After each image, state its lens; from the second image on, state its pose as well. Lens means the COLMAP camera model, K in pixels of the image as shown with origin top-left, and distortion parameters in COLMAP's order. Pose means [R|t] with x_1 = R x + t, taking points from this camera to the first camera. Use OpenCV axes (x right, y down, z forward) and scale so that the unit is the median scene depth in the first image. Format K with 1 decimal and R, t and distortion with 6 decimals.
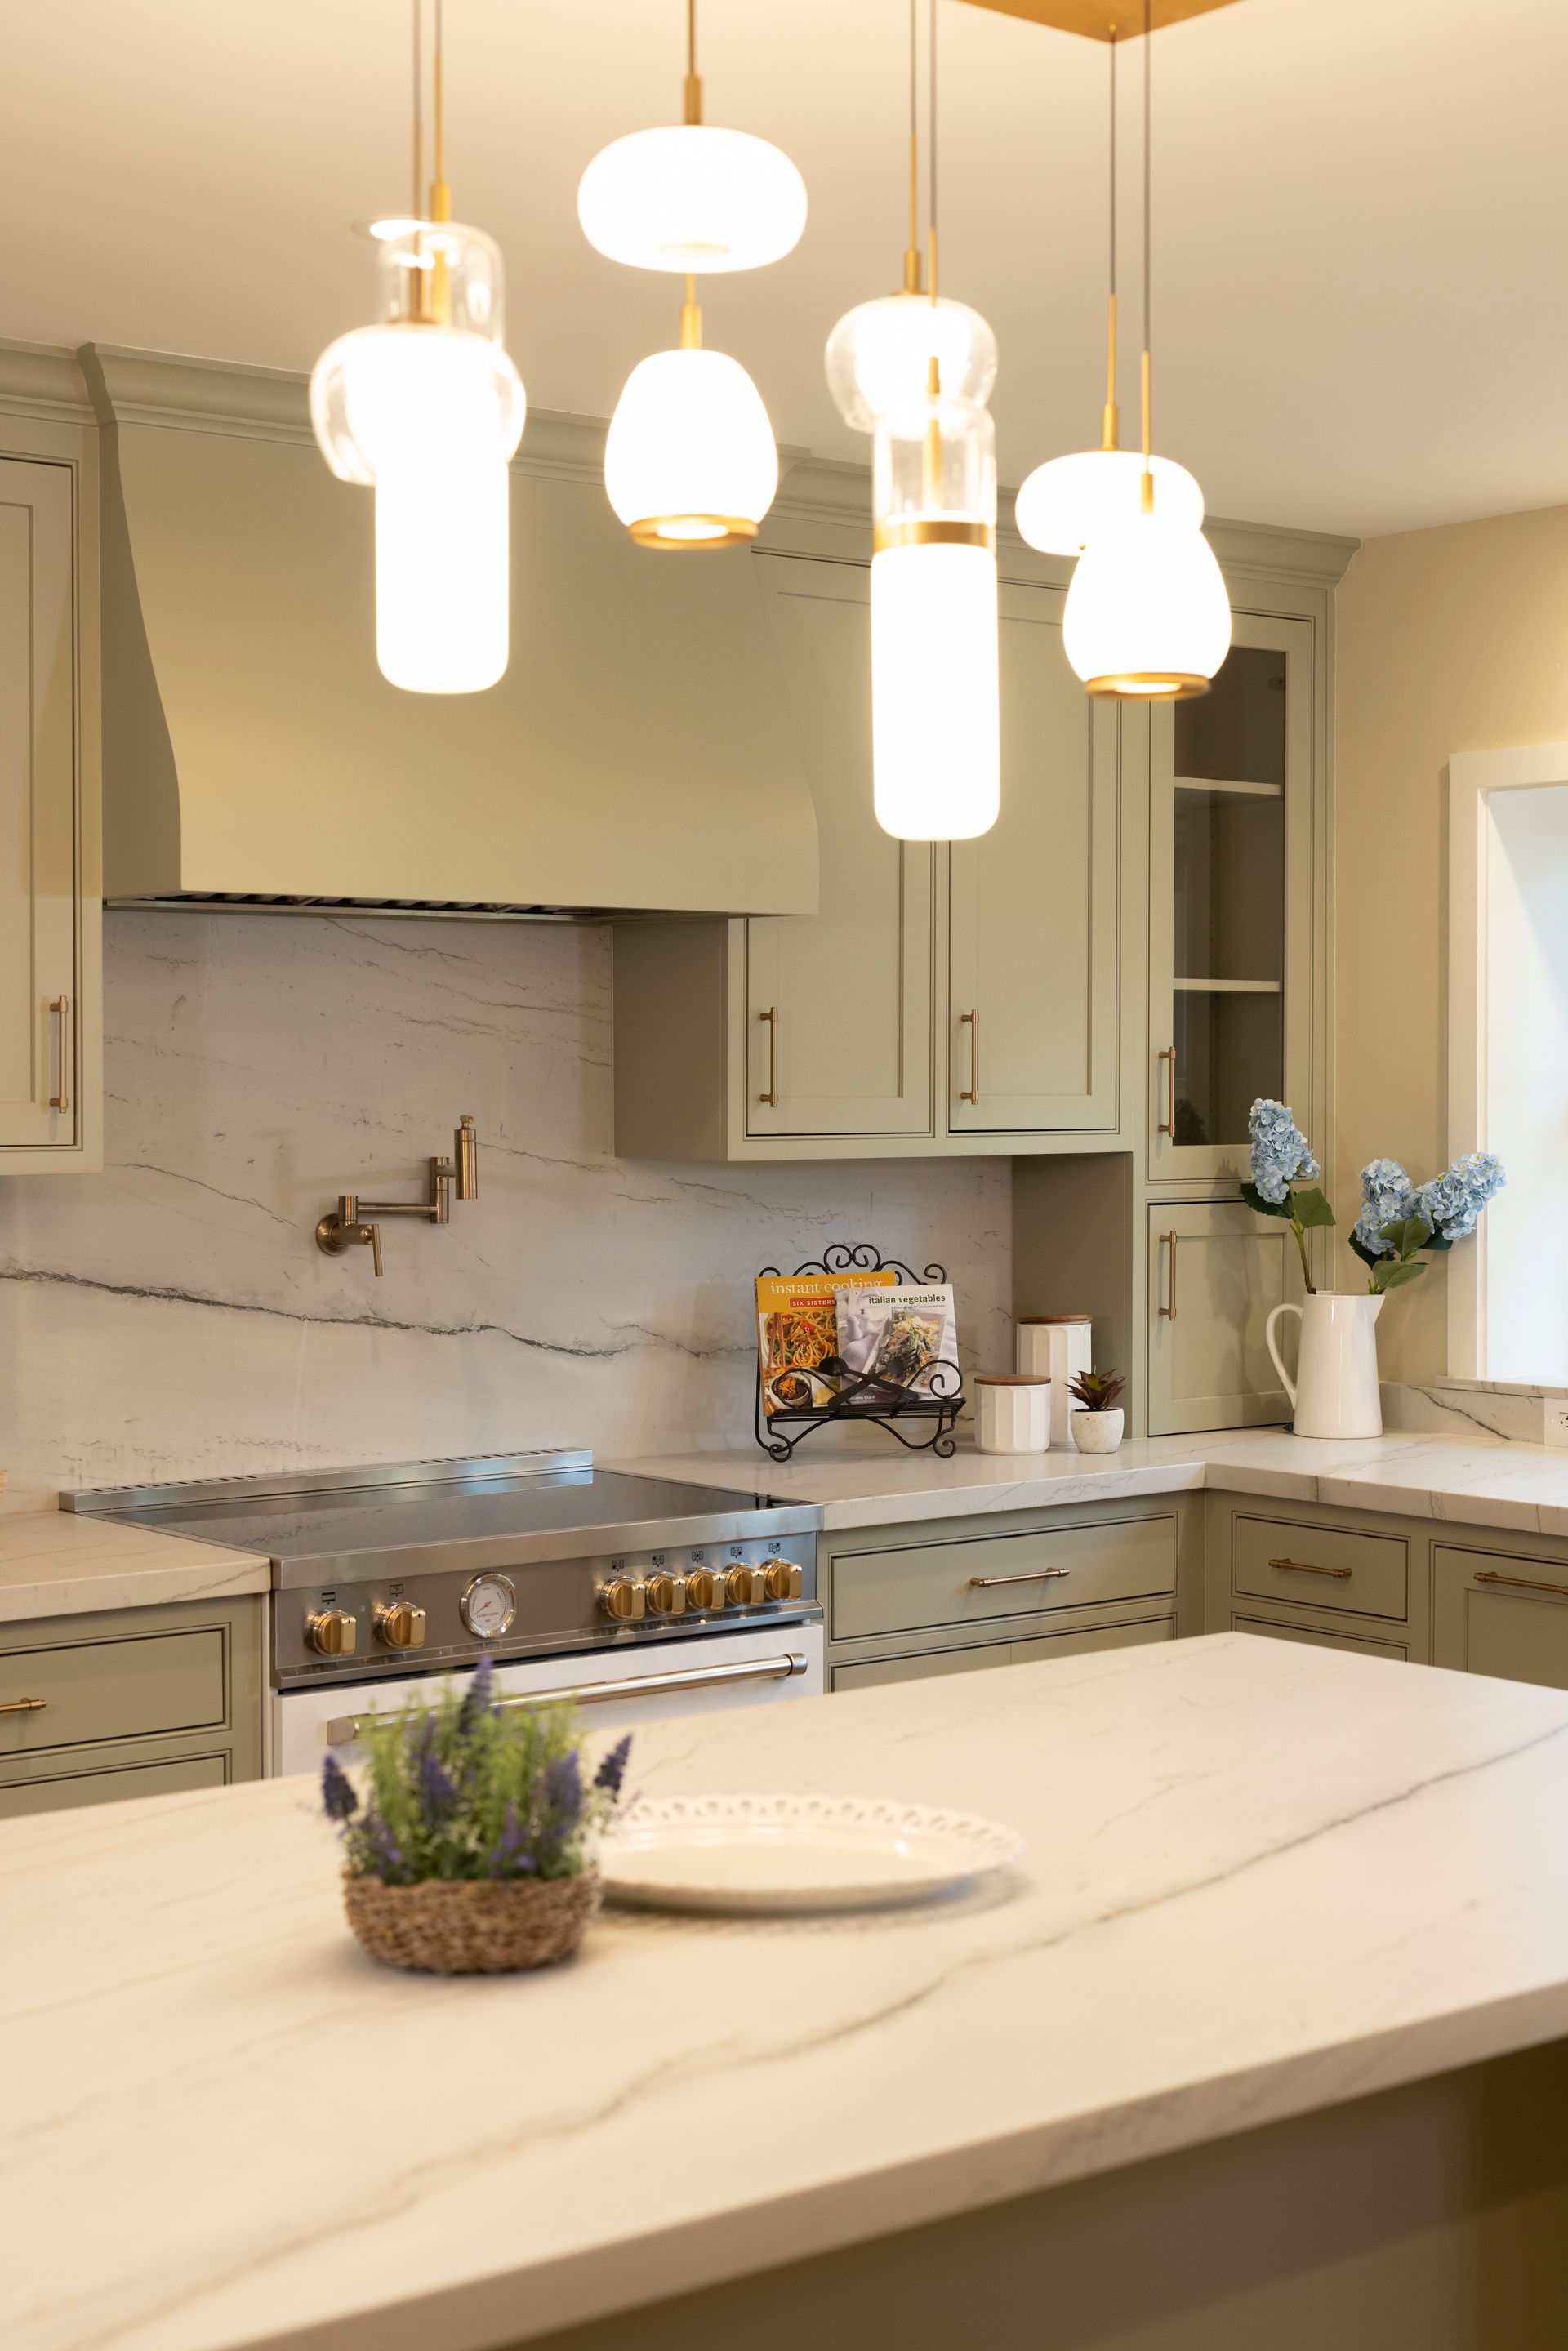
lens RADIAL K [[3161.4, 0, 789.1], [0, 3161.4, 1173.4], [0, 0, 1]] dist [-0.022655, 0.000000]
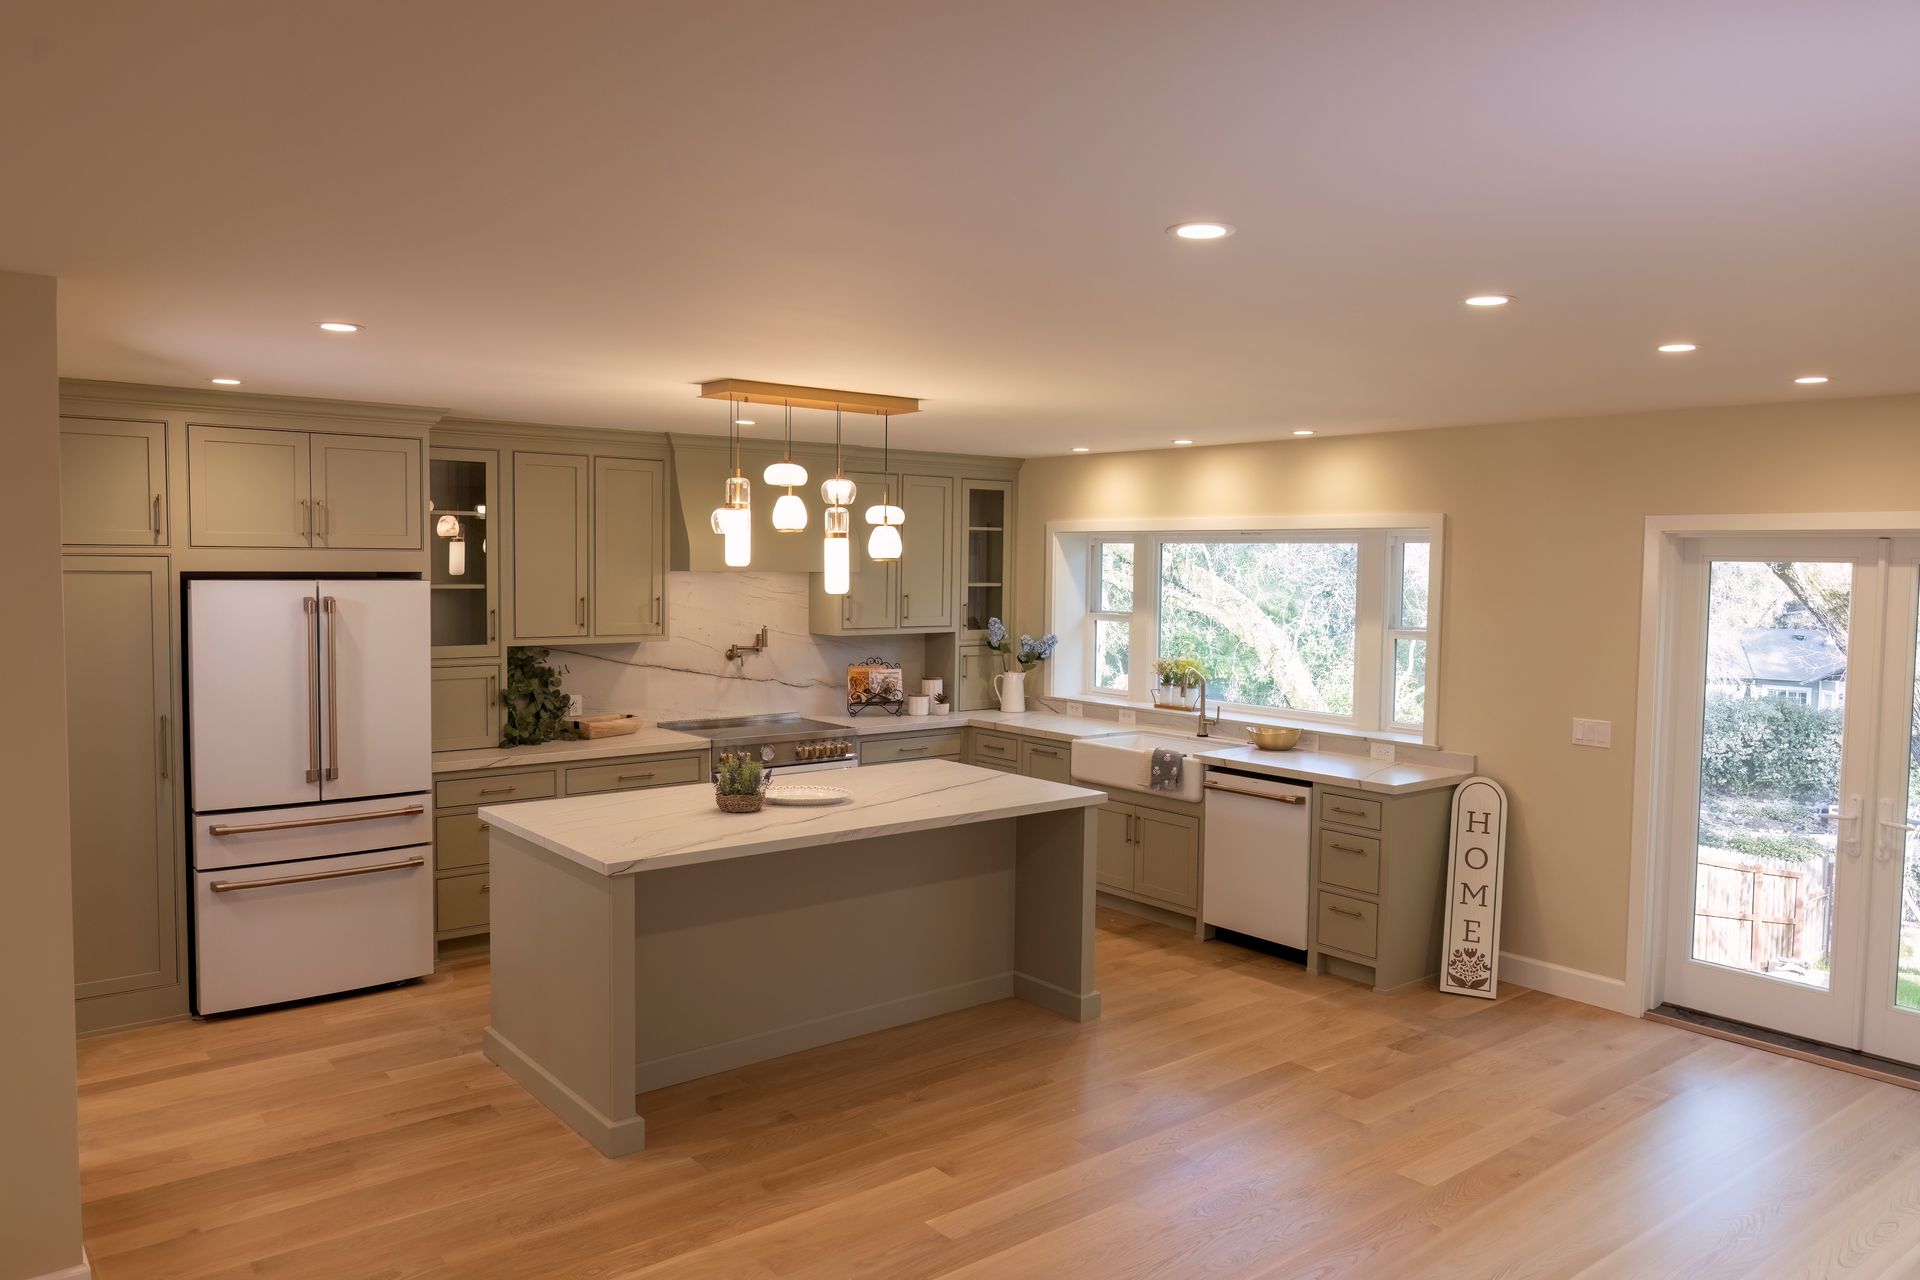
lens RADIAL K [[1366.9, 0, 953.1], [0, 1366.9, 642.0], [0, 0, 1]] dist [0.001537, 0.000099]
pose [[0.999889, 0.013833, -0.005583, 0.119279], [-0.013607, 0.999159, 0.038685, -0.057767], [0.006114, -0.038605, 0.999236, -0.575432]]
